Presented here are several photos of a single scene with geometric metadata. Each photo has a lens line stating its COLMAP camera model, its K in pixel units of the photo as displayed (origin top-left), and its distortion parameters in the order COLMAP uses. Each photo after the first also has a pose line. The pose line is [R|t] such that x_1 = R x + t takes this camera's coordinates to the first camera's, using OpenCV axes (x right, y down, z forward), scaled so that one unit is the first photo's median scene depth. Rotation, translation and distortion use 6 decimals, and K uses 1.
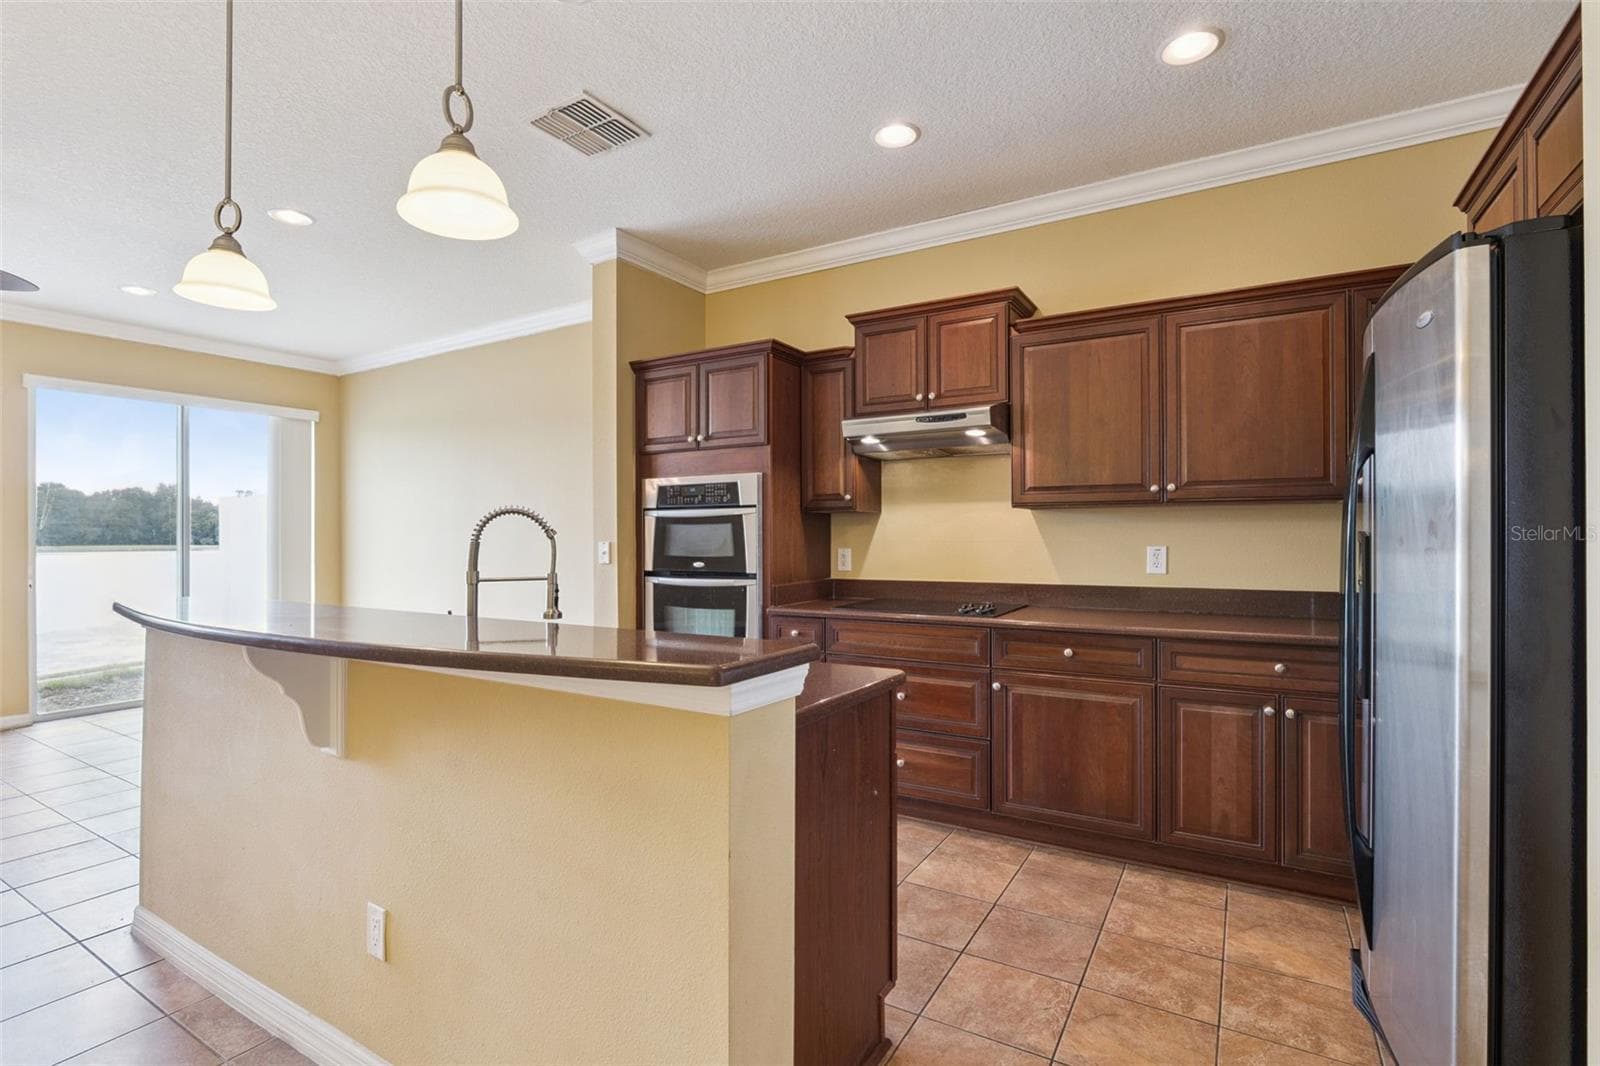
lens RADIAL K [[747.1, 0, 798.7], [0, 747.1, 538.3], [0, 0, 1]] dist [-0.023691, 0.006898]
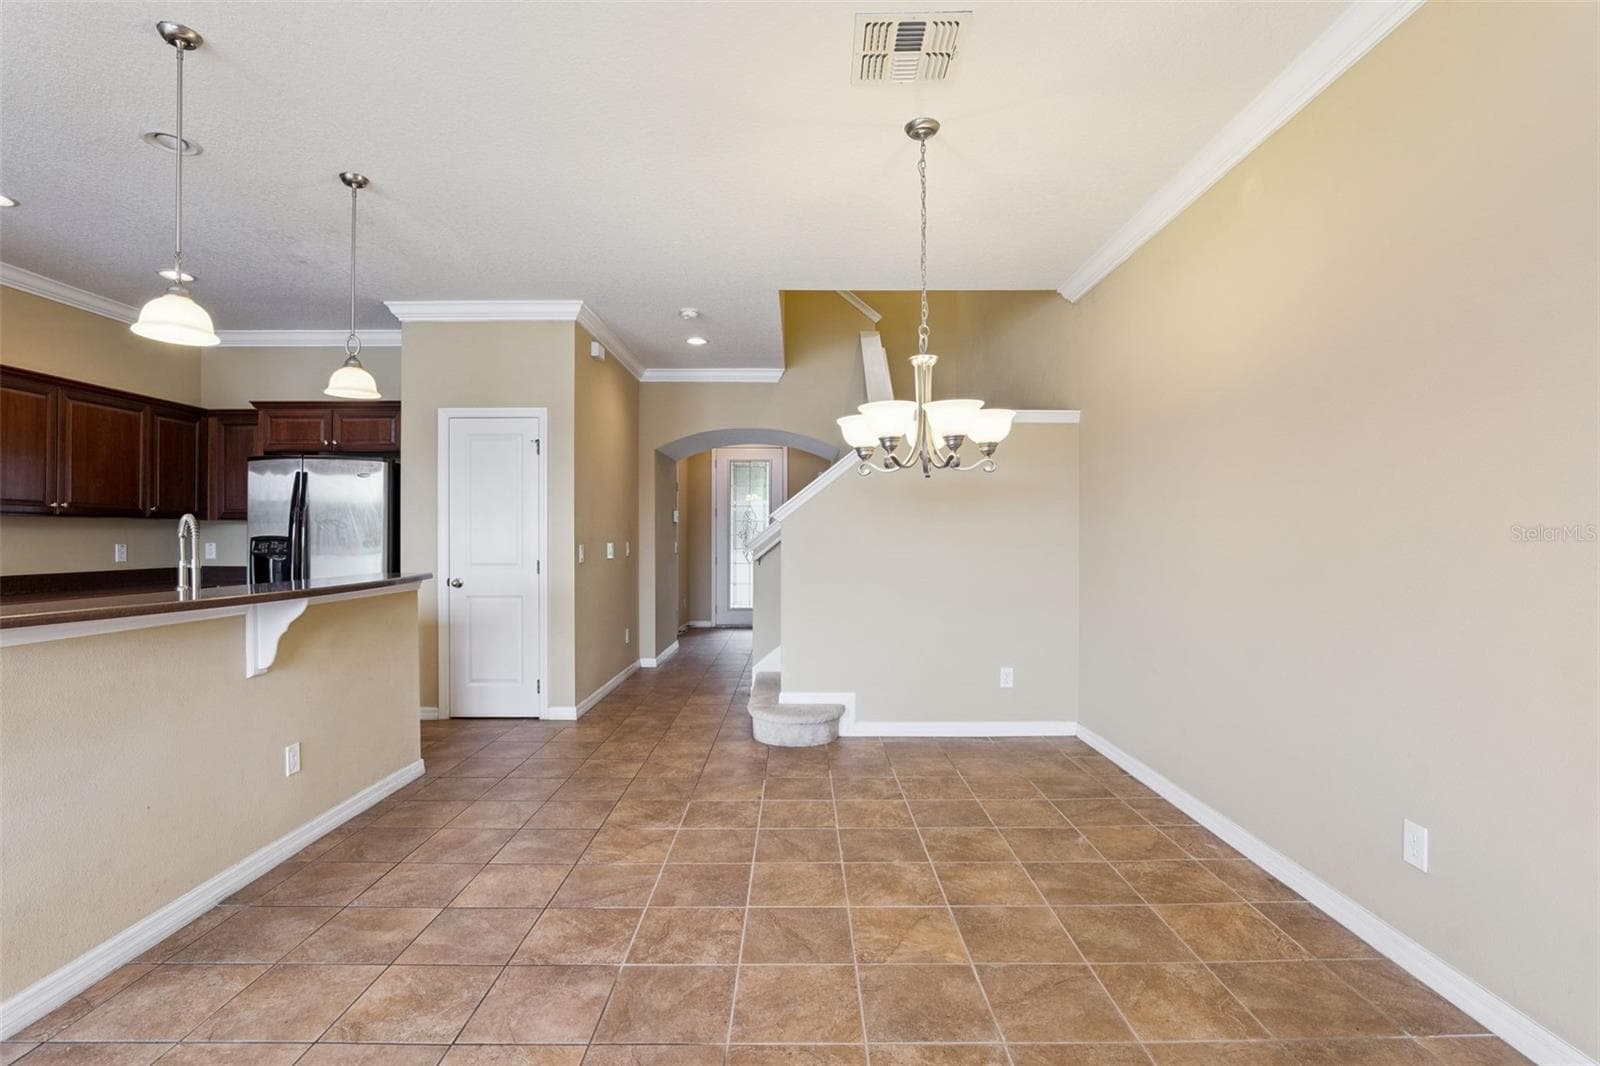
lens RADIAL K [[747.1, 0, 801.8], [0, 747.1, 533.1], [0, 0, 1]] dist [-0.023691, 0.006898]
pose [[-0.511145, 0.011479, 0.859418, -1.217089], [0.008407, 0.999930, -0.008356, 0.009885], [-0.859453, 0.002954, -0.511206, 0.387670]]
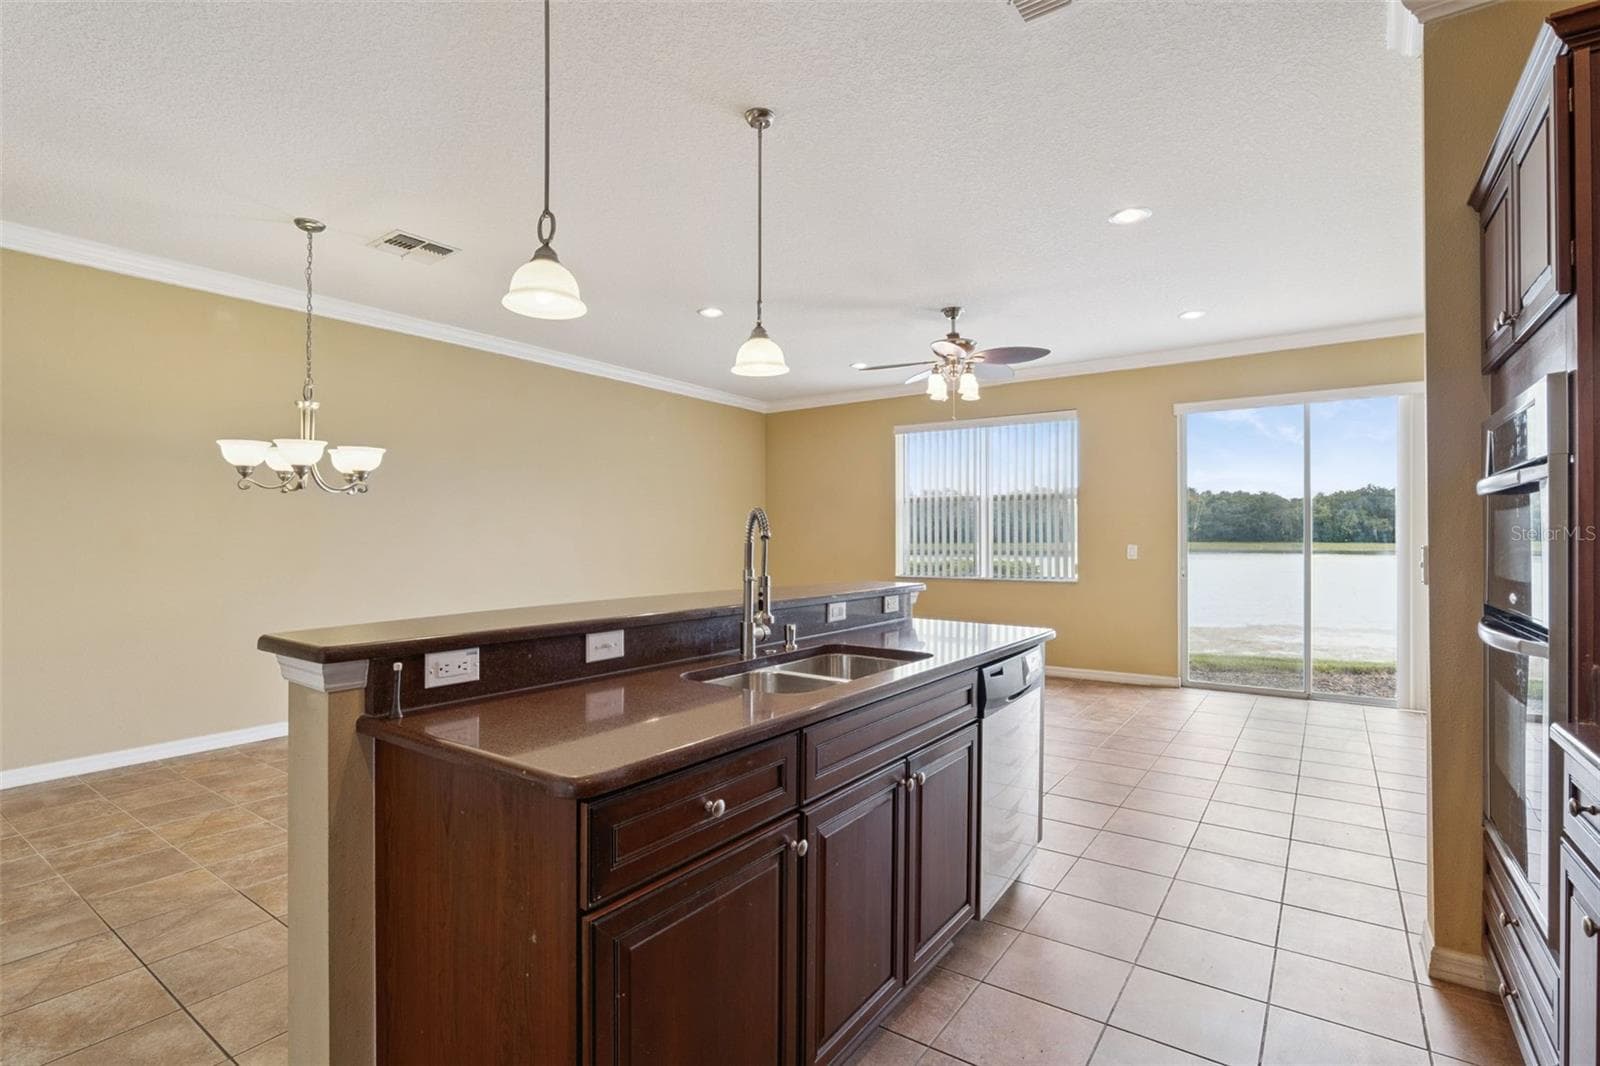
lens RADIAL K [[747.1, 0, 796.3], [0, 747.1, 532.8], [0, 0, 1]] dist [-0.023691, 0.006898]
pose [[-0.076366, -0.004301, -0.997071, 0.352043], [0.001337, 0.999989, -0.004416, 0.001281], [0.997079, -0.001670, -0.076359, 0.619683]]
